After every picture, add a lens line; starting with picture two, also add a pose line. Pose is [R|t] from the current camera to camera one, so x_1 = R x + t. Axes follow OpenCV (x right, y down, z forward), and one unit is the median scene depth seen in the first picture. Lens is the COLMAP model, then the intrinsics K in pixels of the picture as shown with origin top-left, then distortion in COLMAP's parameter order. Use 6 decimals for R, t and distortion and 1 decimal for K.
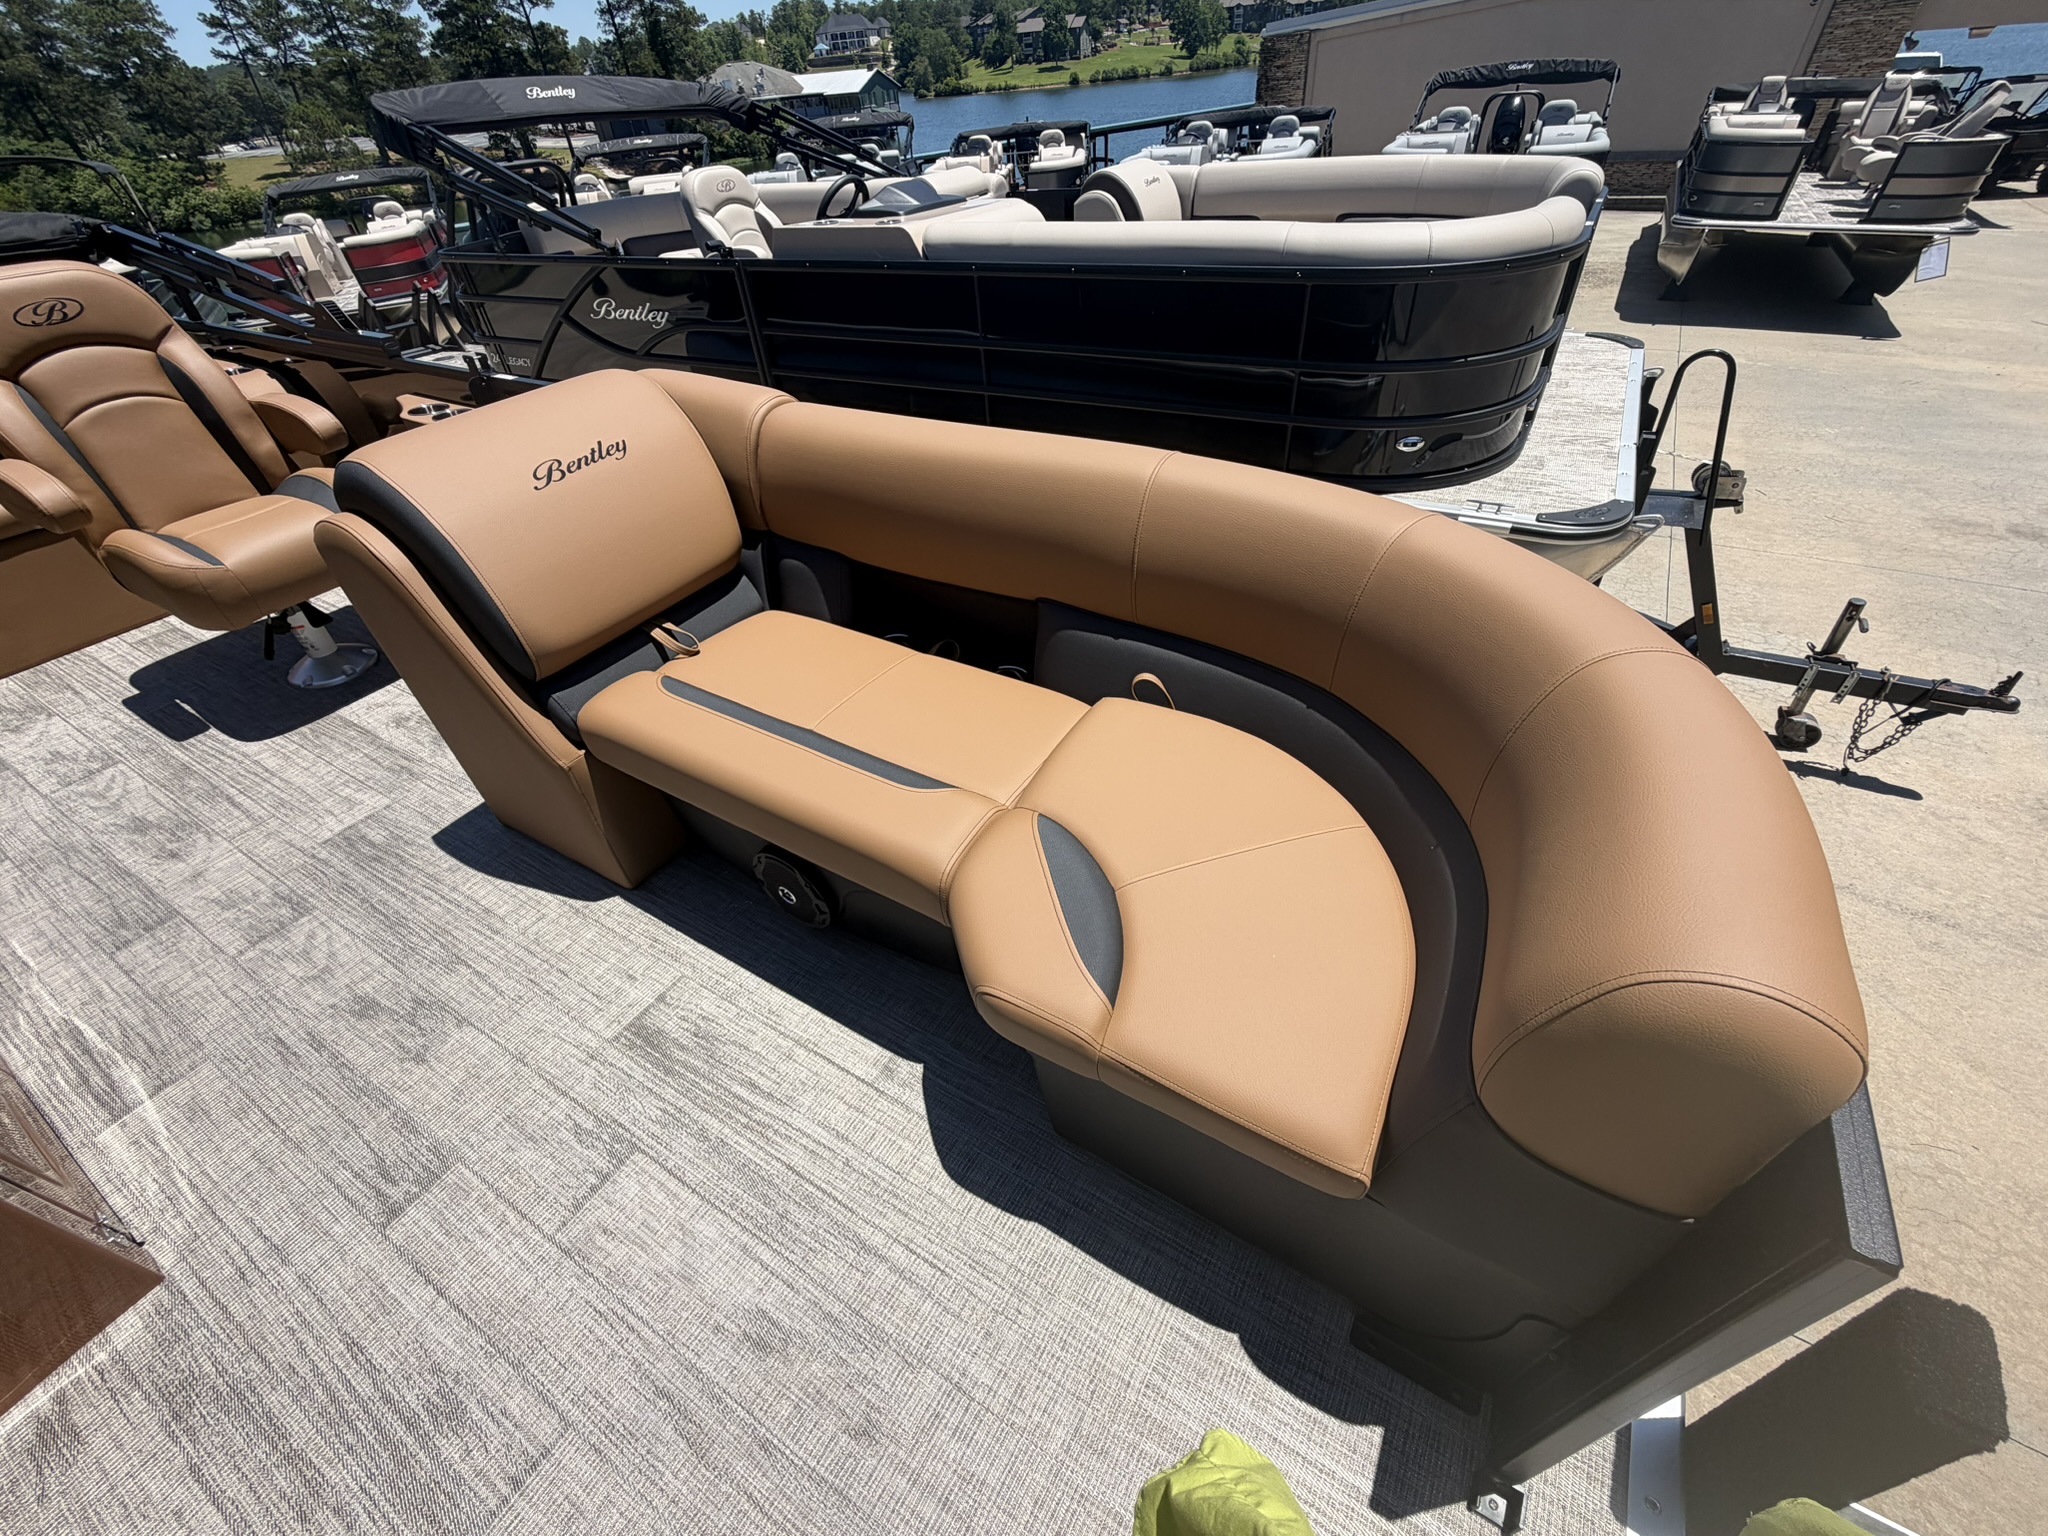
lens RADIAL K [[812.5, 0, 1019.7], [0, 812.5, 773.4], [0, 0, 1]] dist [0.001034, -0.000273]
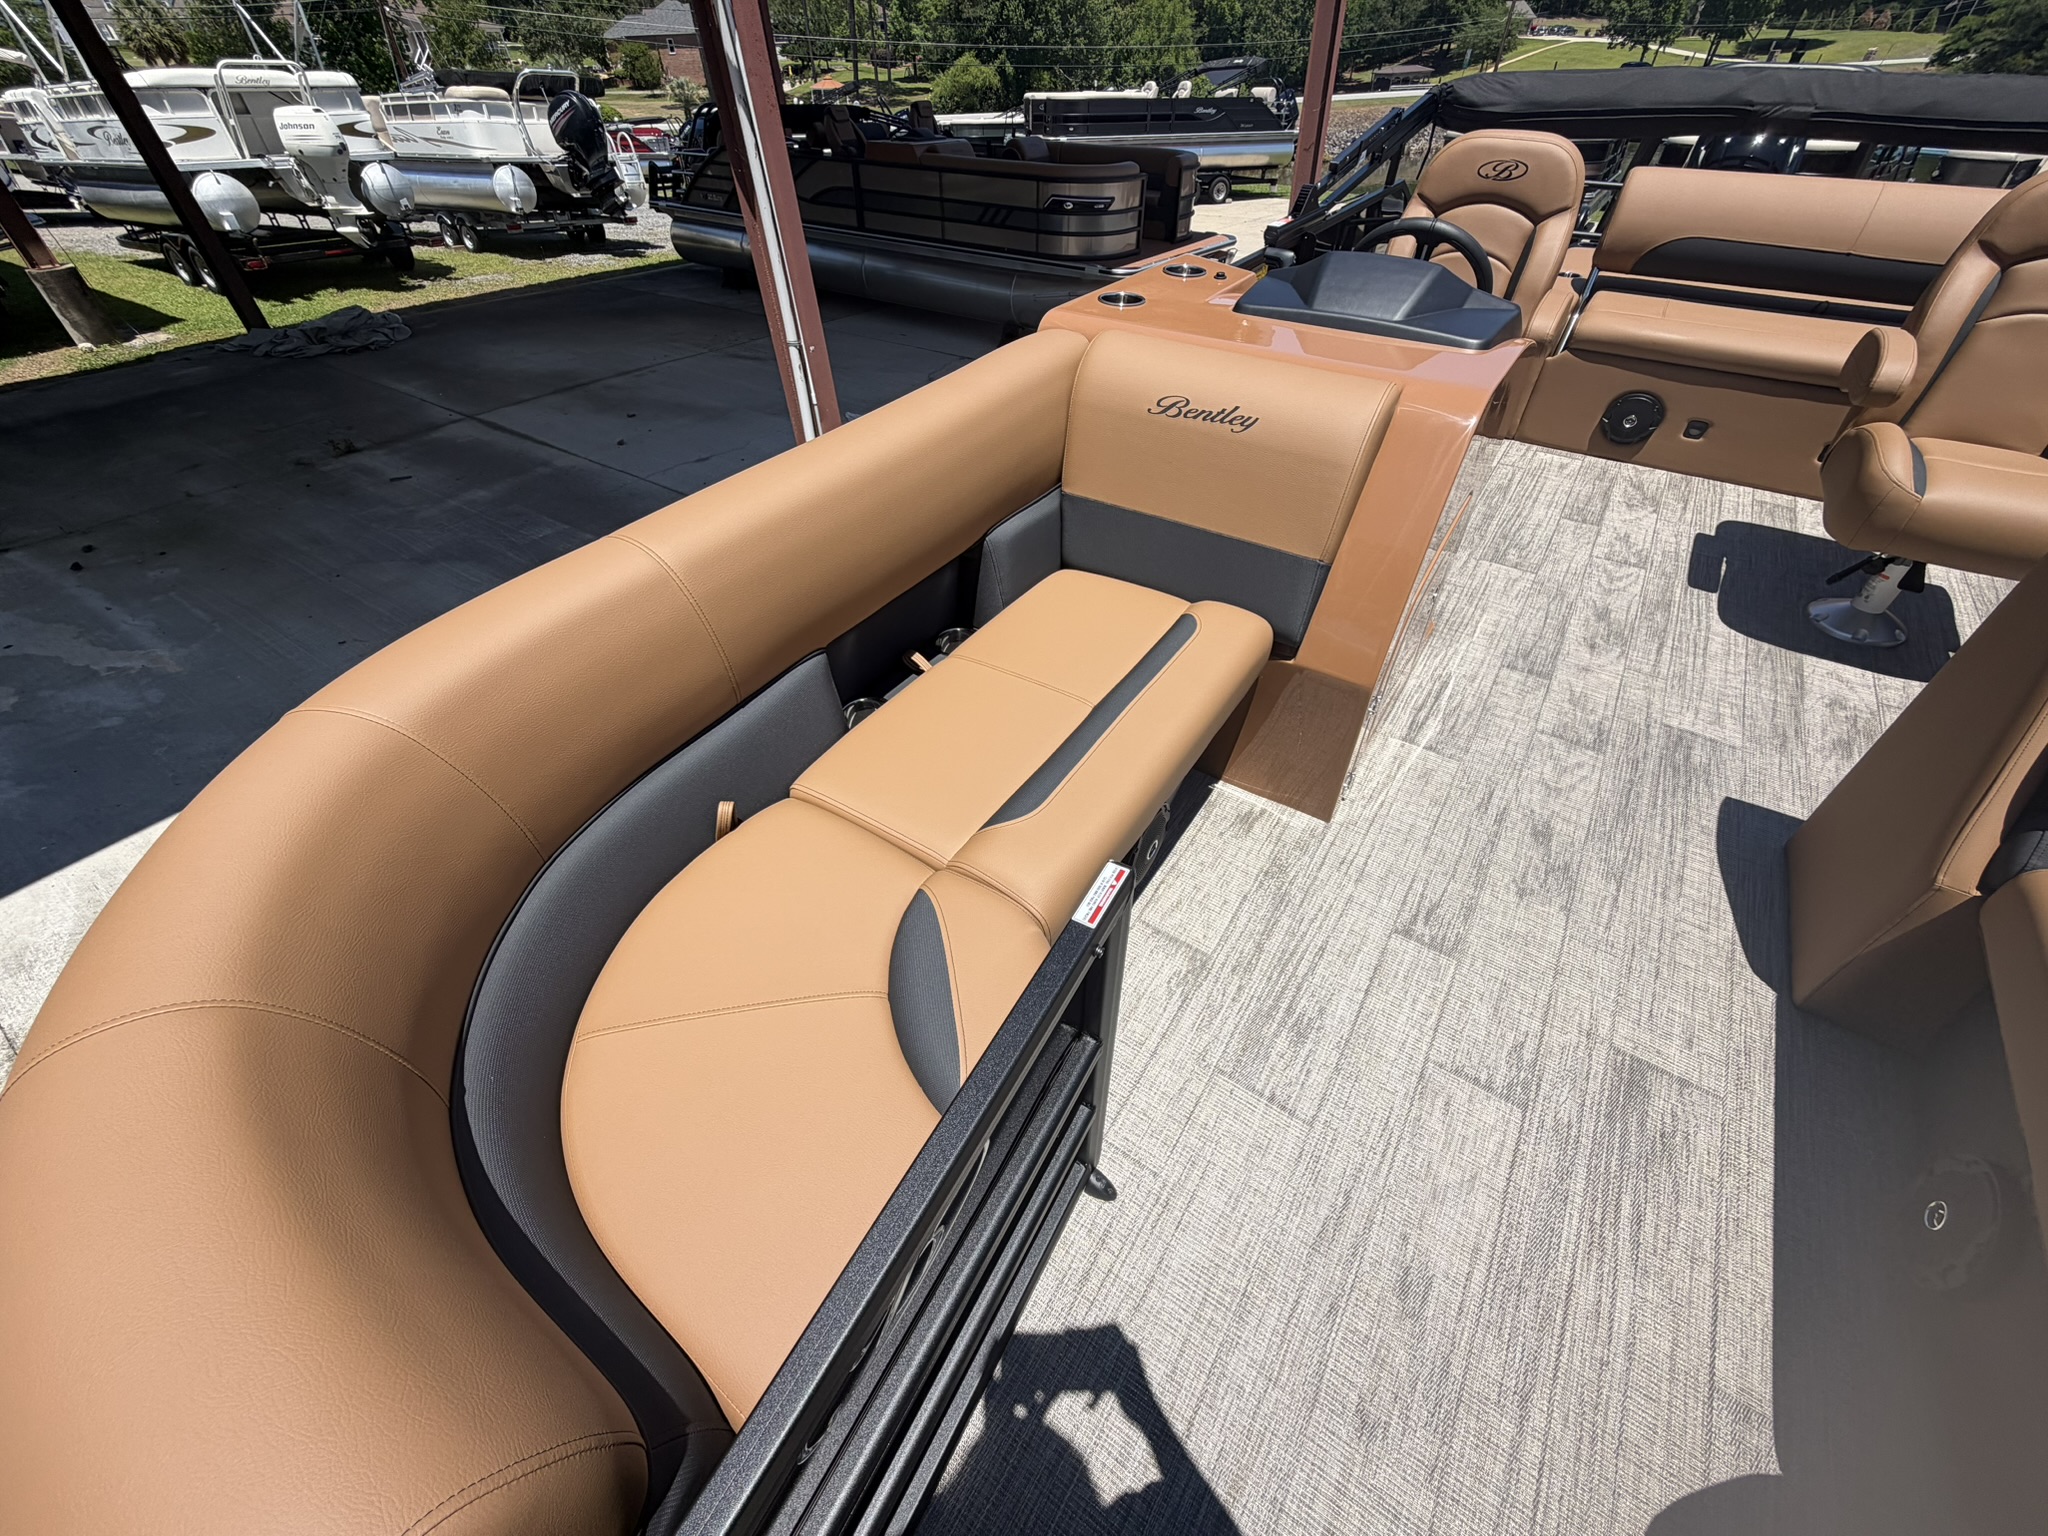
lens RADIAL K [[812.5, 0, 1025.9], [0, 812.5, 771.9], [0, 0, 1]] dist [0.001034, -0.000273]
pose [[-0.045422, 0.718513, -0.694029, -0.029381], [-0.639840, 0.512610, 0.572569, 0.046180], [0.767164, 0.470075, 0.436450, -0.096386]]
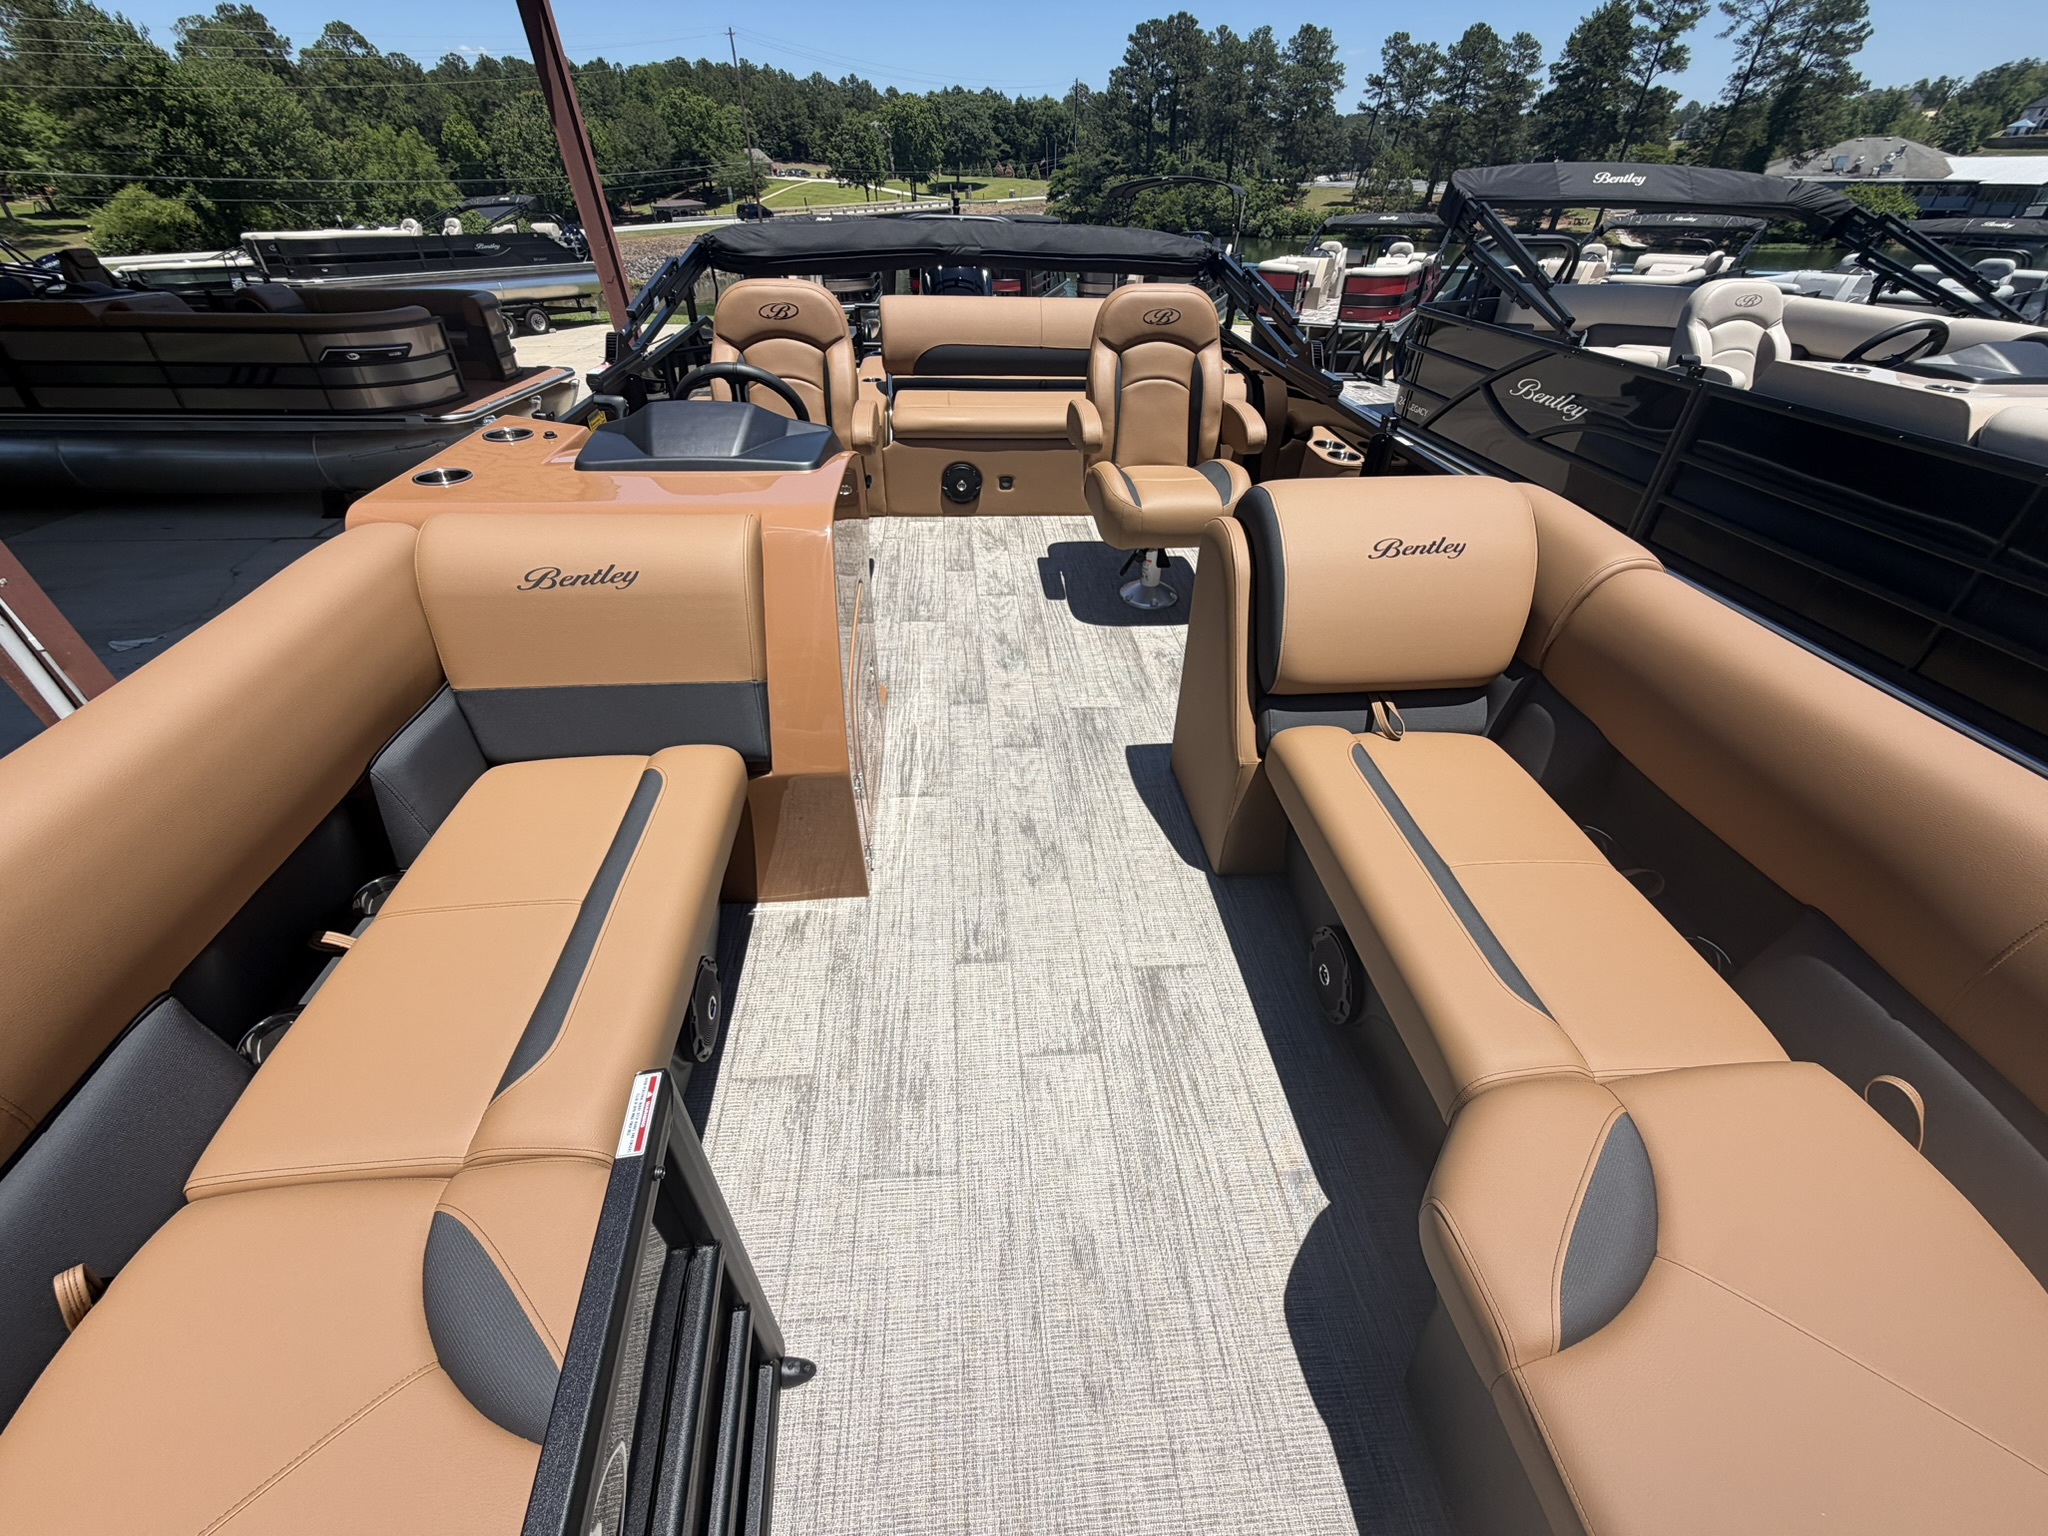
lens RADIAL K [[812.5, 0, 1024.9], [0, 812.5, 769.3], [0, 0, 1]] dist [0.001034, -0.000273]
pose [[0.584781, 0.535292, -0.609503, -0.013075], [-0.561759, 0.809273, 0.171765, -0.024417], [0.585199, 0.241949, 0.773953, -0.090864]]
